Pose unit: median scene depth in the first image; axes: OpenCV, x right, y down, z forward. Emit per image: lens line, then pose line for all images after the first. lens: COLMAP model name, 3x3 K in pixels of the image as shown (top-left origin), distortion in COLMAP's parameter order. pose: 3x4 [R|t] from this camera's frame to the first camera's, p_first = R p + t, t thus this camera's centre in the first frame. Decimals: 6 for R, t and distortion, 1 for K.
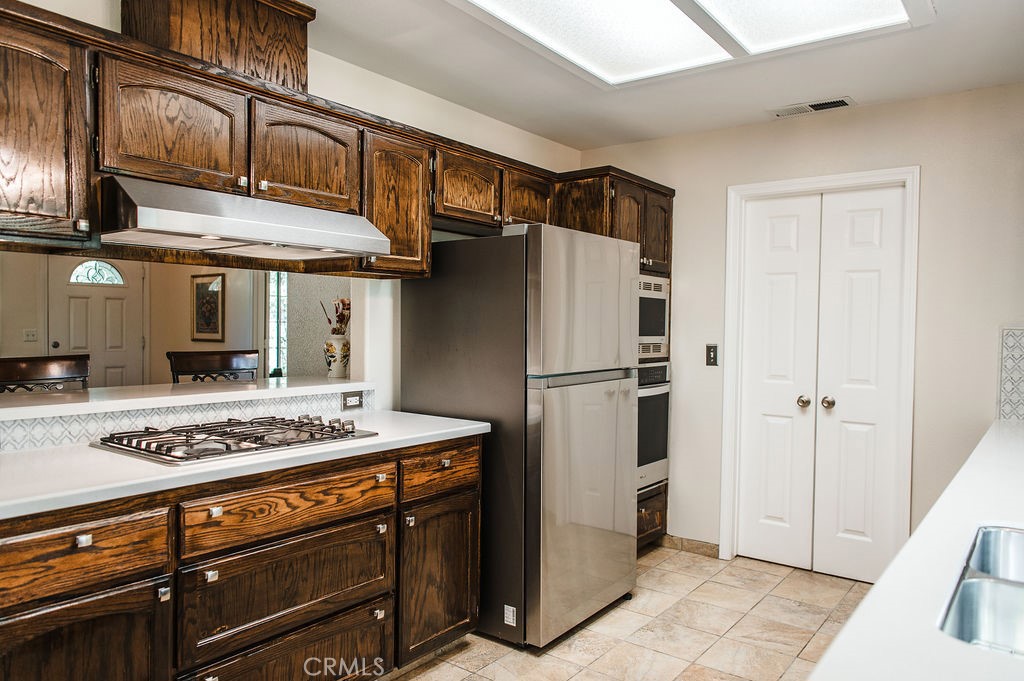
lens RADIAL K [[720.0, 0, 512.0], [0, 720.0, 340.5], [0, 0, 1]] dist [-0.001295, 0.002181]
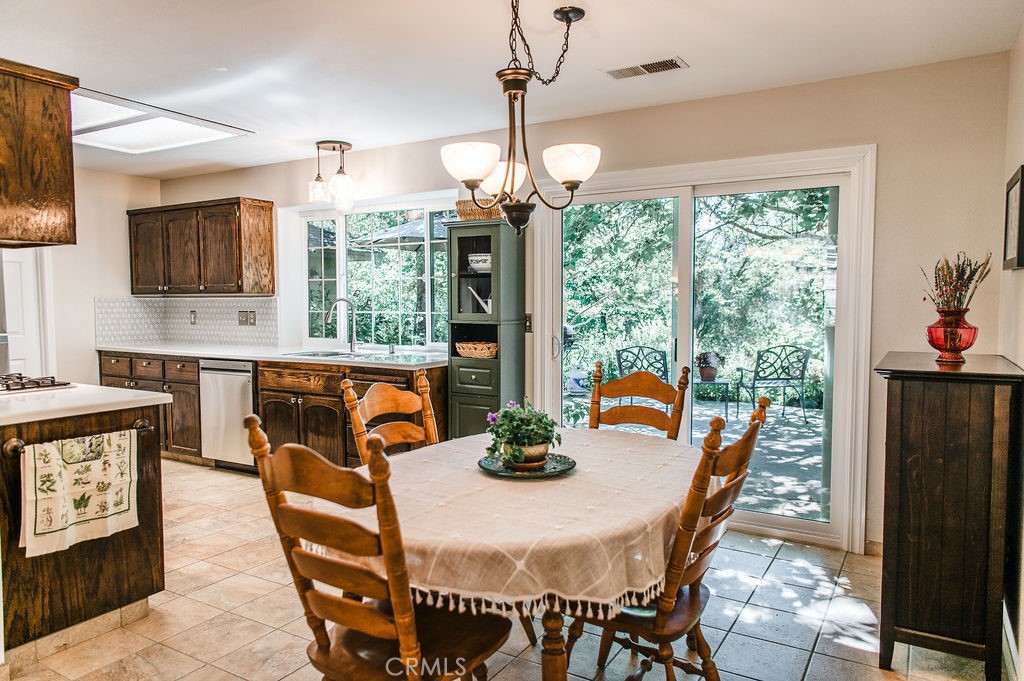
lens RADIAL K [[696.0, 0, 512.0], [0, 696.0, 340.5], [0, 0, 1]] dist [0.015043, -0.001407]
pose [[-0.107846, -0.069161, 0.991759, -1.151612], [0.024969, 0.997074, 0.072247, -0.009877], [-0.993854, 0.032555, -0.105803, 0.087229]]
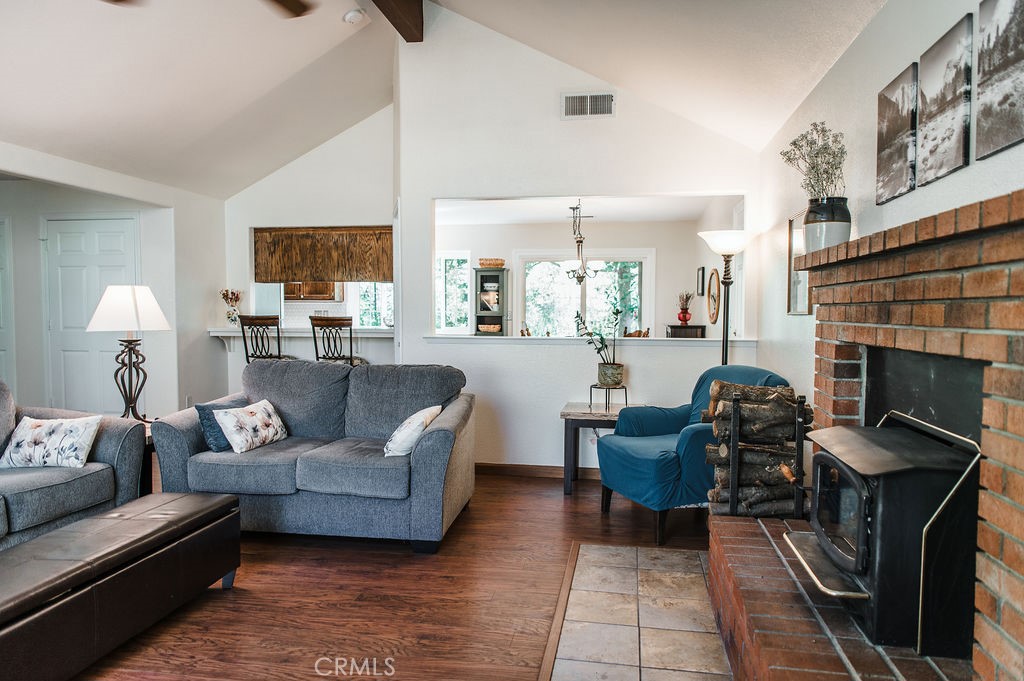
lens RADIAL K [[696.0, 0, 512.0], [0, 696.0, 340.5], [0, 0, 1]] dist [0.015043, -0.001407]
pose [[-0.460487, -0.053746, 0.886038, -2.269640], [0.012705, 0.997664, 0.067120, -0.033859], [-0.887575, 0.042165, -0.458729, 1.128966]]
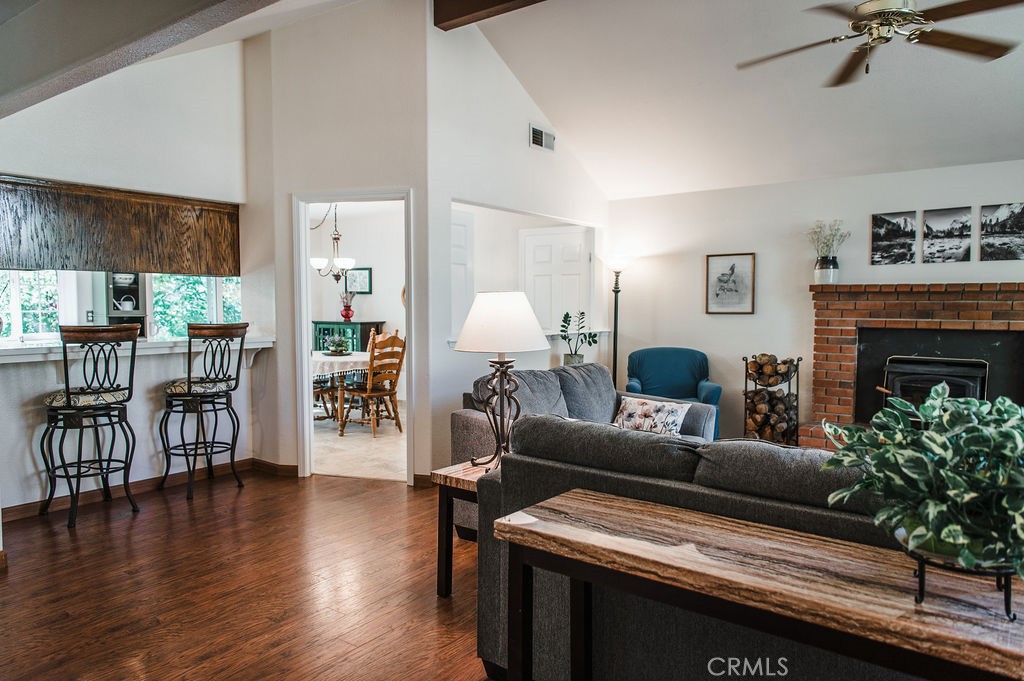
lens RADIAL K [[677.8, 0, 512.0], [0, 677.8, 340.5], [0, 0, 1]] dist [-0.002775, 0.000099]
pose [[-0.999811, -0.015064, -0.012303, -1.036173], [-0.016008, 0.996618, 0.080604, -0.058226], [0.011047, 0.080785, -0.996670, 1.950166]]
